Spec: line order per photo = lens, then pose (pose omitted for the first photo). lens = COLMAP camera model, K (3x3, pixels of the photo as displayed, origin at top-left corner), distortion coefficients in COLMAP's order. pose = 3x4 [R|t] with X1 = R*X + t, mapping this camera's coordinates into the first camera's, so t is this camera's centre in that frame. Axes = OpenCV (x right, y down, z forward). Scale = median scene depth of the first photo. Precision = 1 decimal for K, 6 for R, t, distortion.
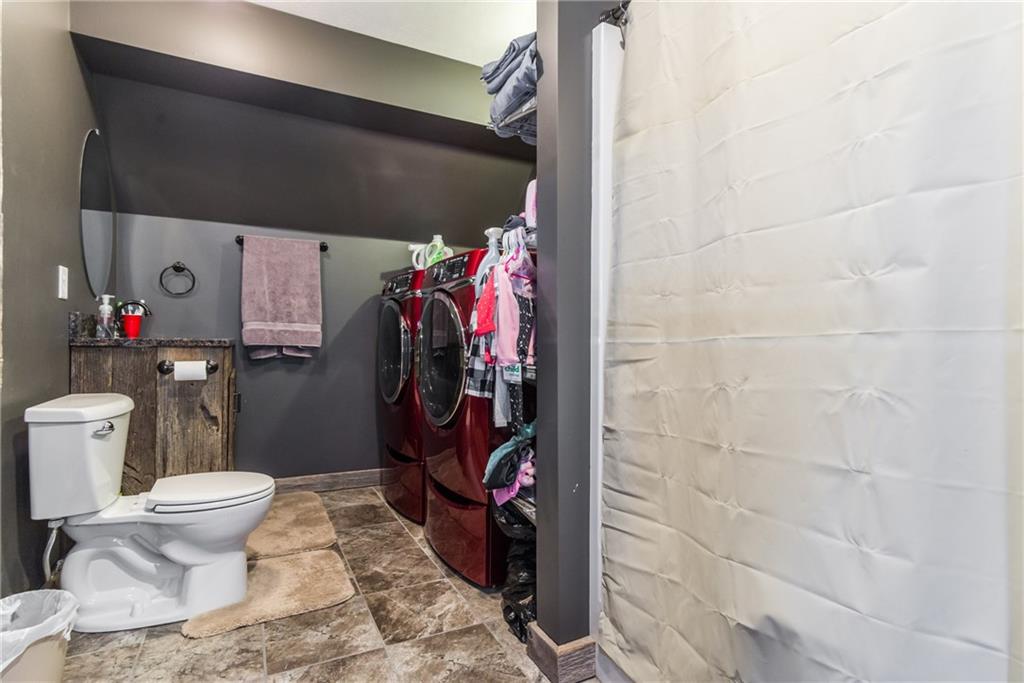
lens RADIAL K [[484.2, 0, 512.3], [0, 484.2, 339.7], [0, 0, 1]] dist [0.015130, 0.000649]
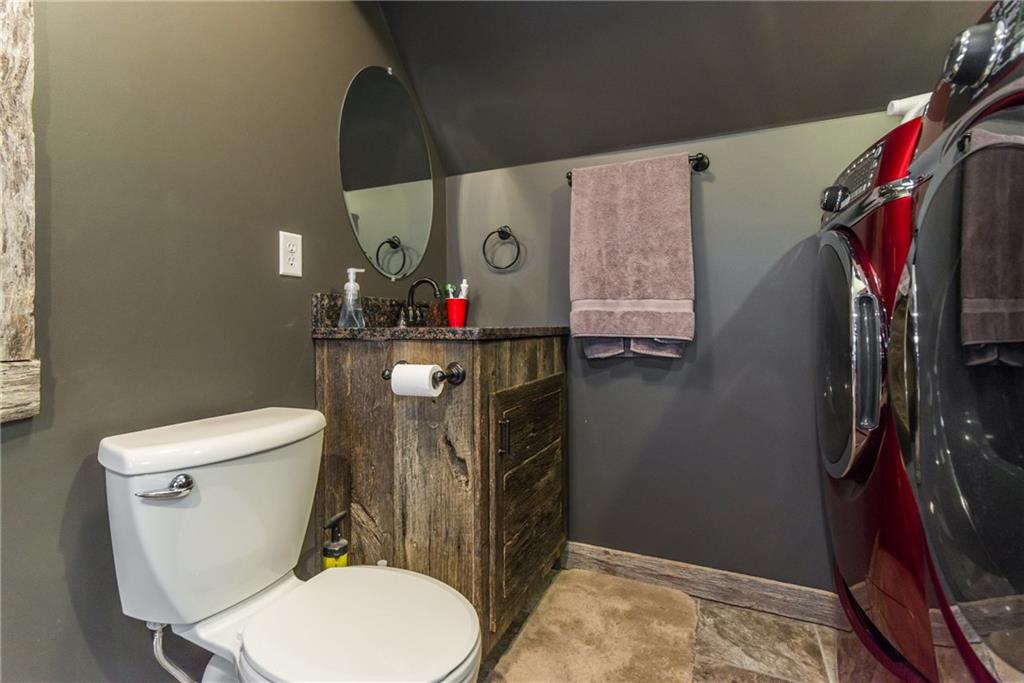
lens RADIAL K [[484.2, 0, 509.5], [0, 484.2, 319.2], [0, 0, 1]] dist [0.015130, 0.000649]
pose [[0.596258, -0.025004, -0.802403, -0.100552], [0.009647, 0.999666, -0.023982, 0.003220], [0.802735, 0.006559, 0.596300, 0.679117]]
